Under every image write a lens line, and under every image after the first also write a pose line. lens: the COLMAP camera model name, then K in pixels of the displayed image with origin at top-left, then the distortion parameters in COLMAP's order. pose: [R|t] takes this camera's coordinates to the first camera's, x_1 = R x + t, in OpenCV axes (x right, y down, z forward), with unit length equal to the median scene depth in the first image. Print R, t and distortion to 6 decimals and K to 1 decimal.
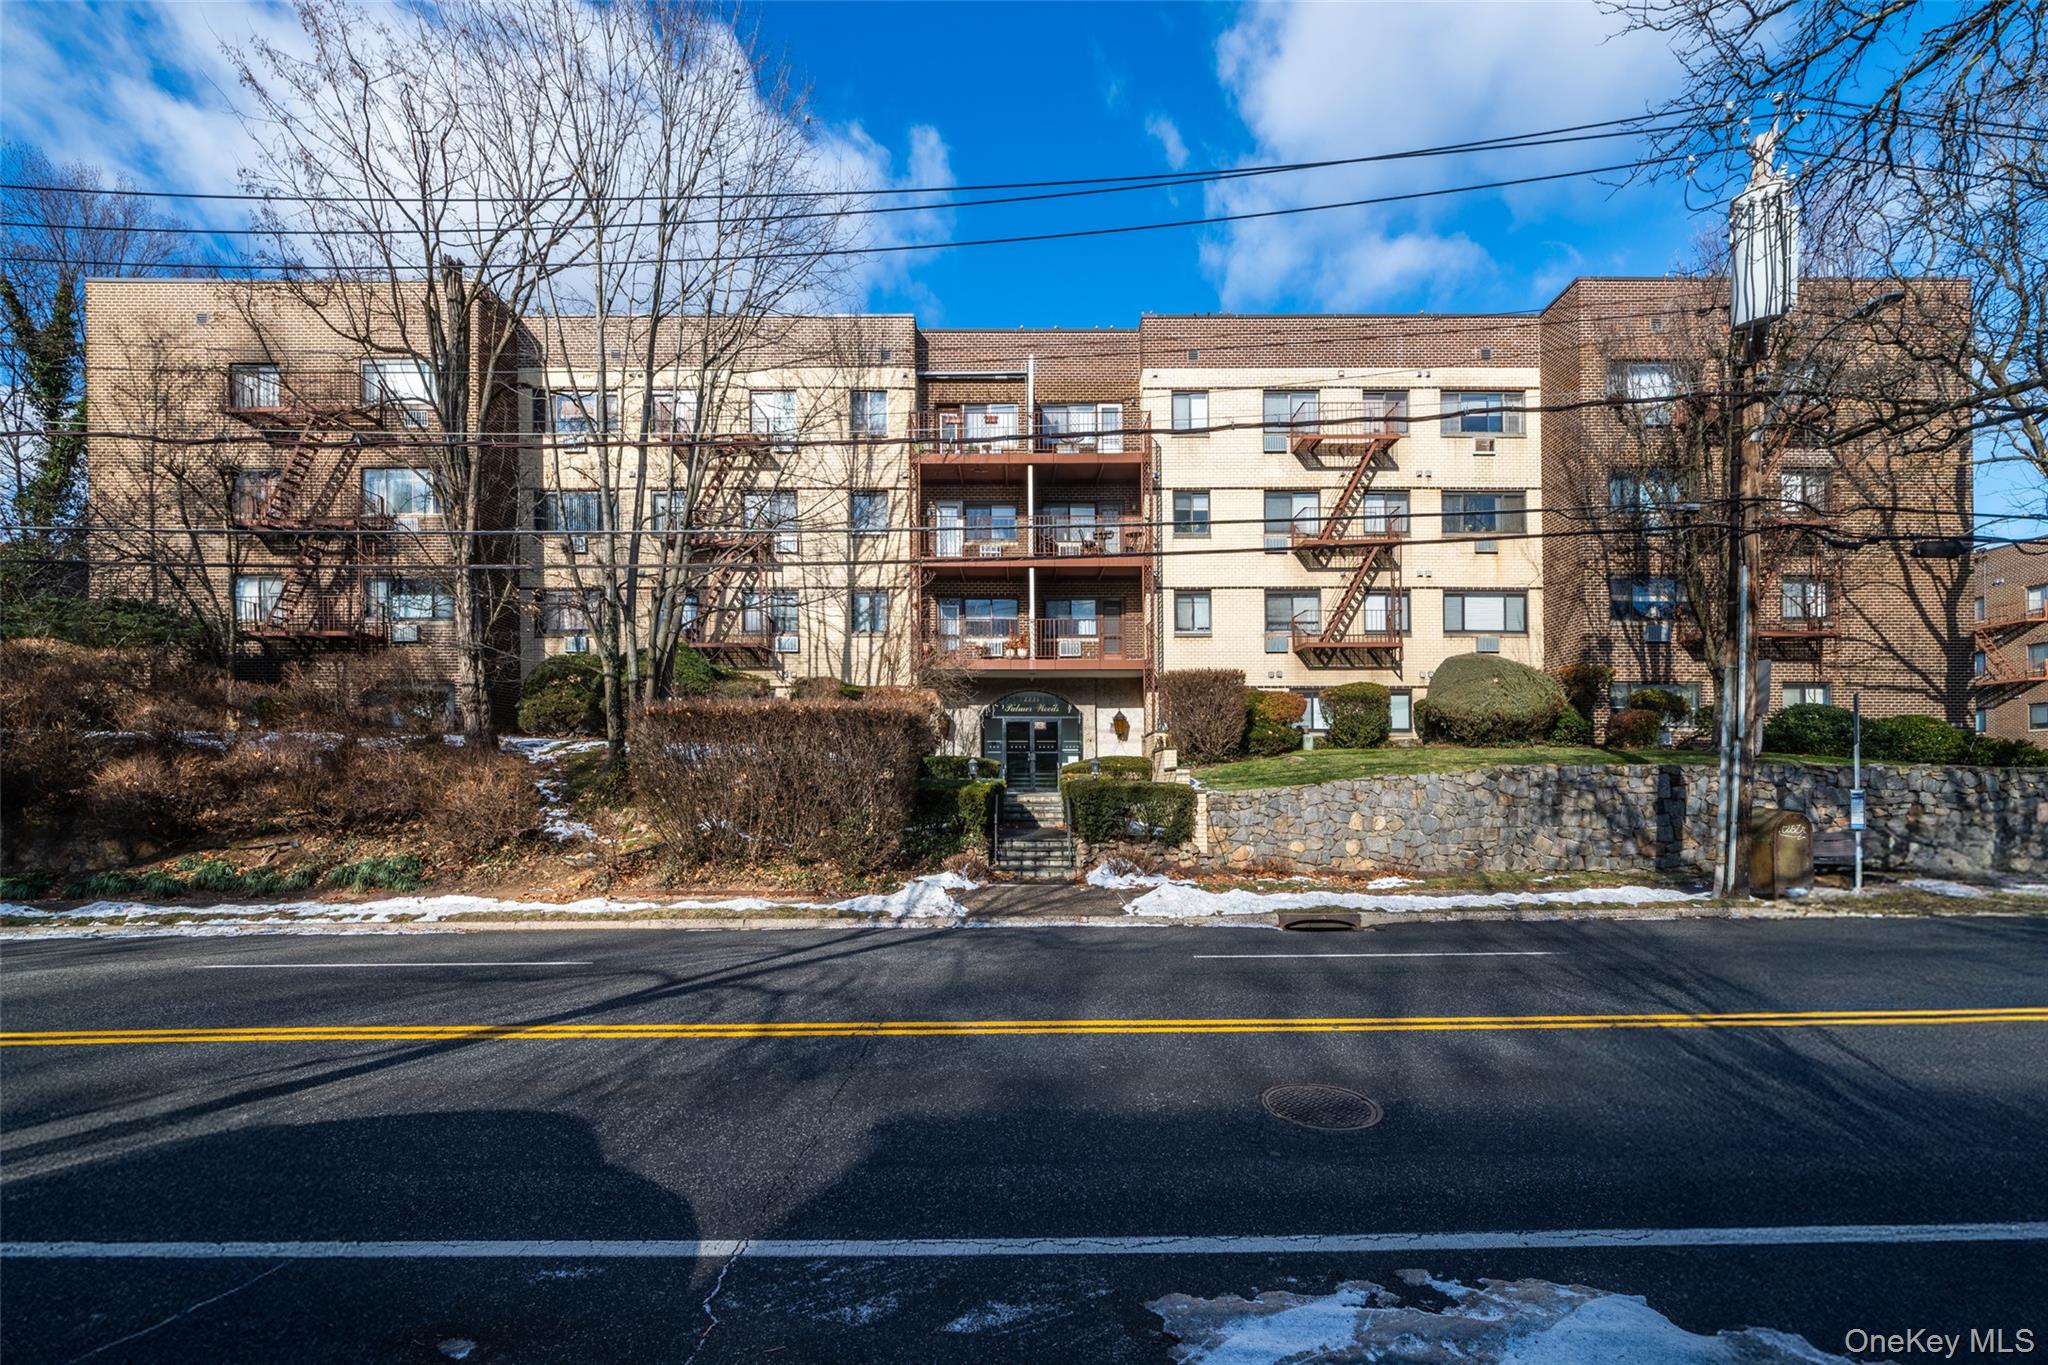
lens RADIAL K [[896.1, 0, 1081.2], [0, 896.1, 696.6], [0, 0, 1]] dist [0.001631, 0.000180]
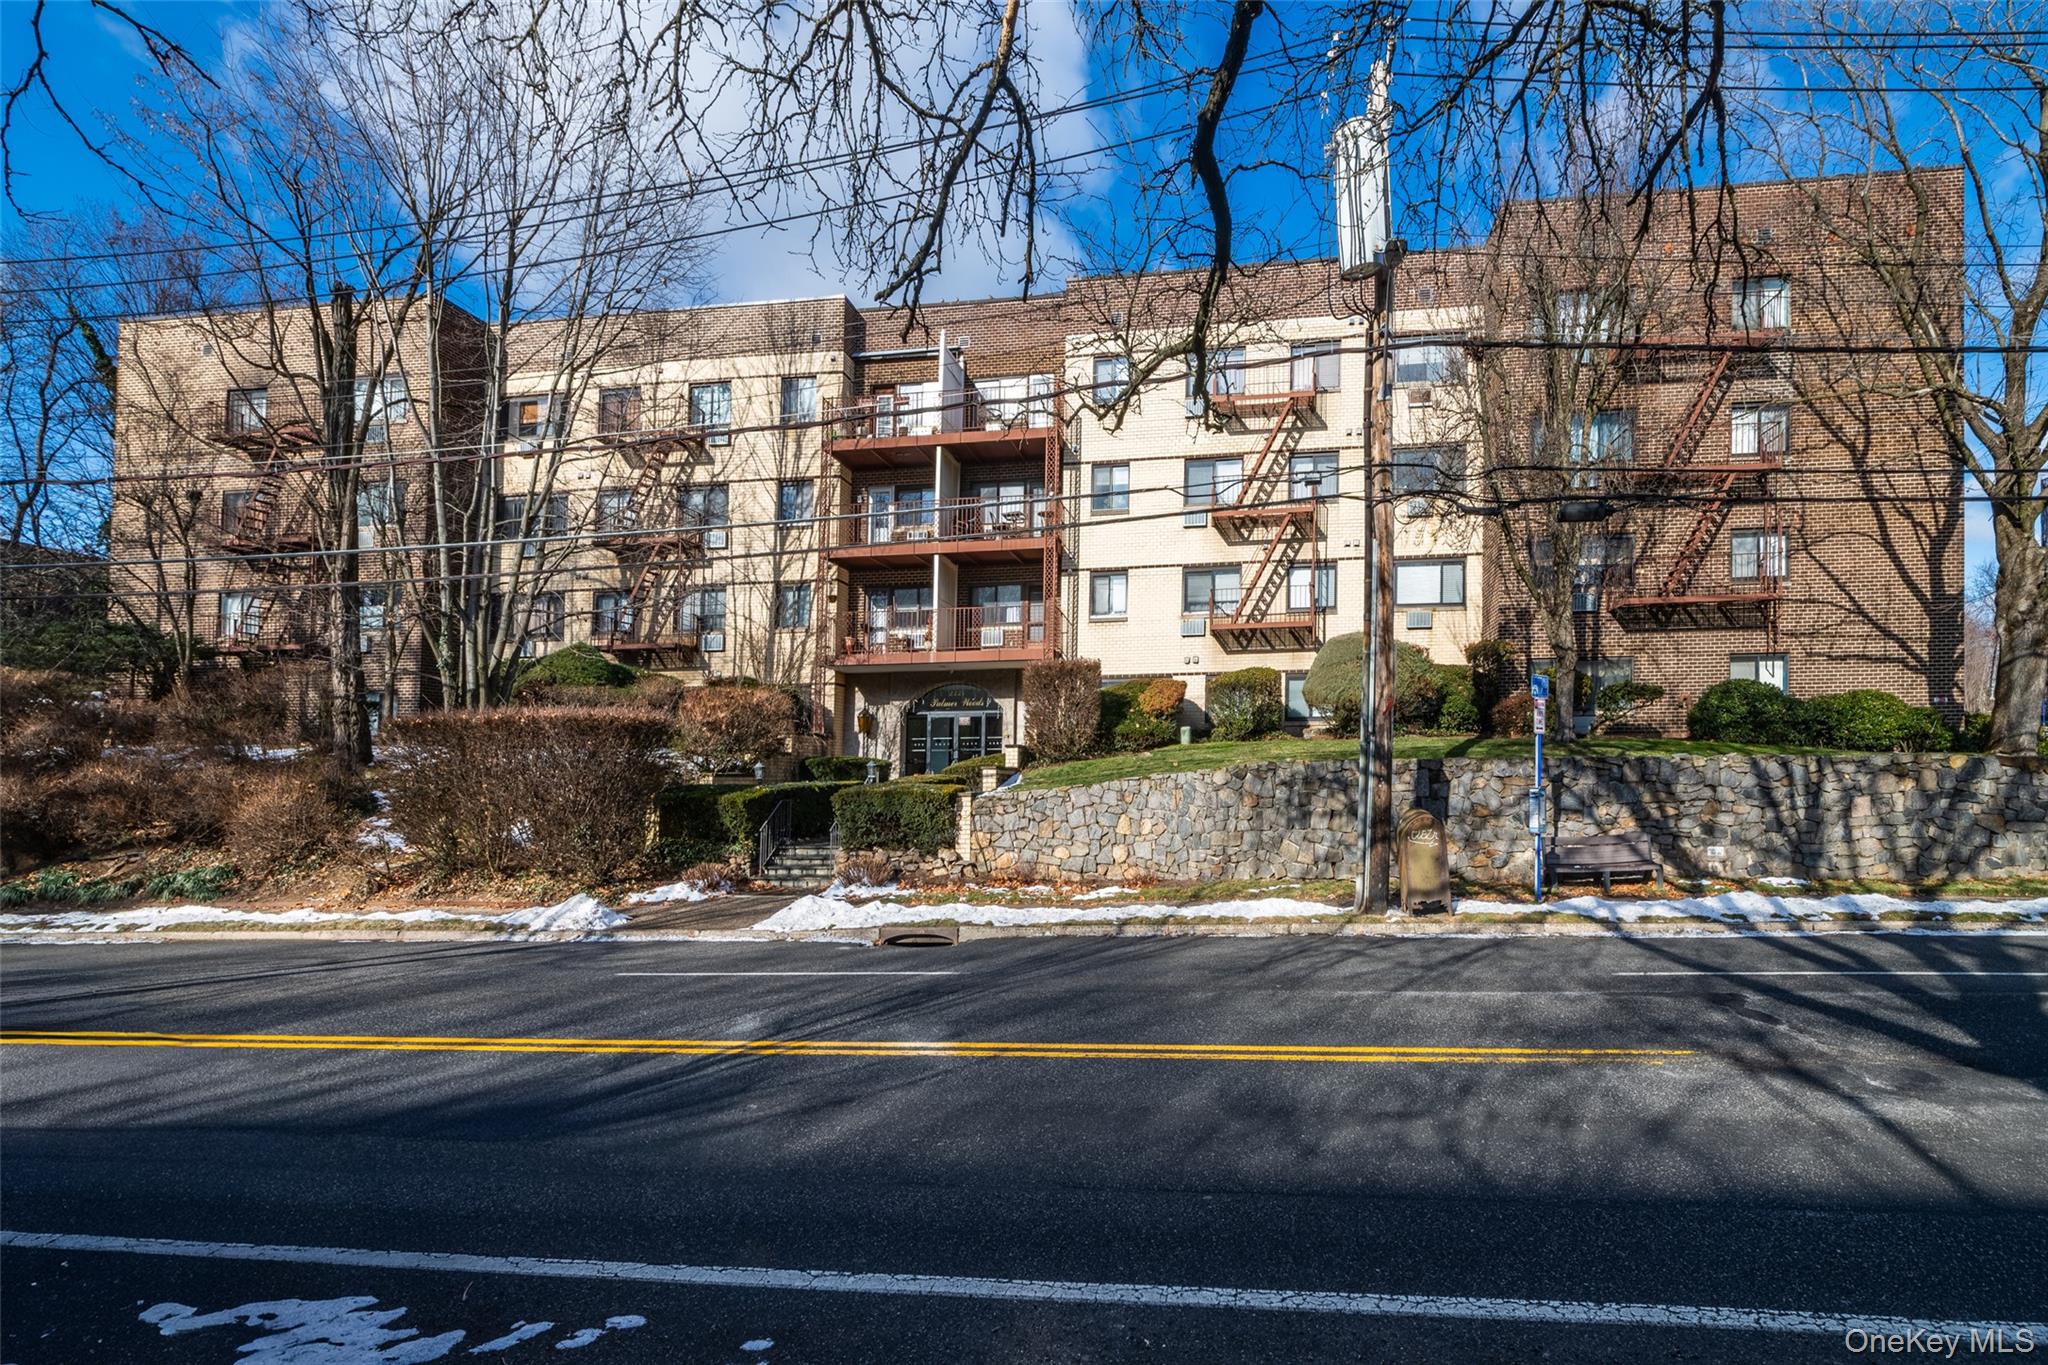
lens RADIAL K [[980.0, 0, 1033.6], [0, 980.0, 651.0], [0, 0, 1]] dist [0.002299, 0.000182]
pose [[0.991382, -0.031381, -0.127189, 0.185001], [0.027088, 0.999008, -0.035338, -0.003319], [0.128172, 0.031588, 0.991249, -0.006739]]
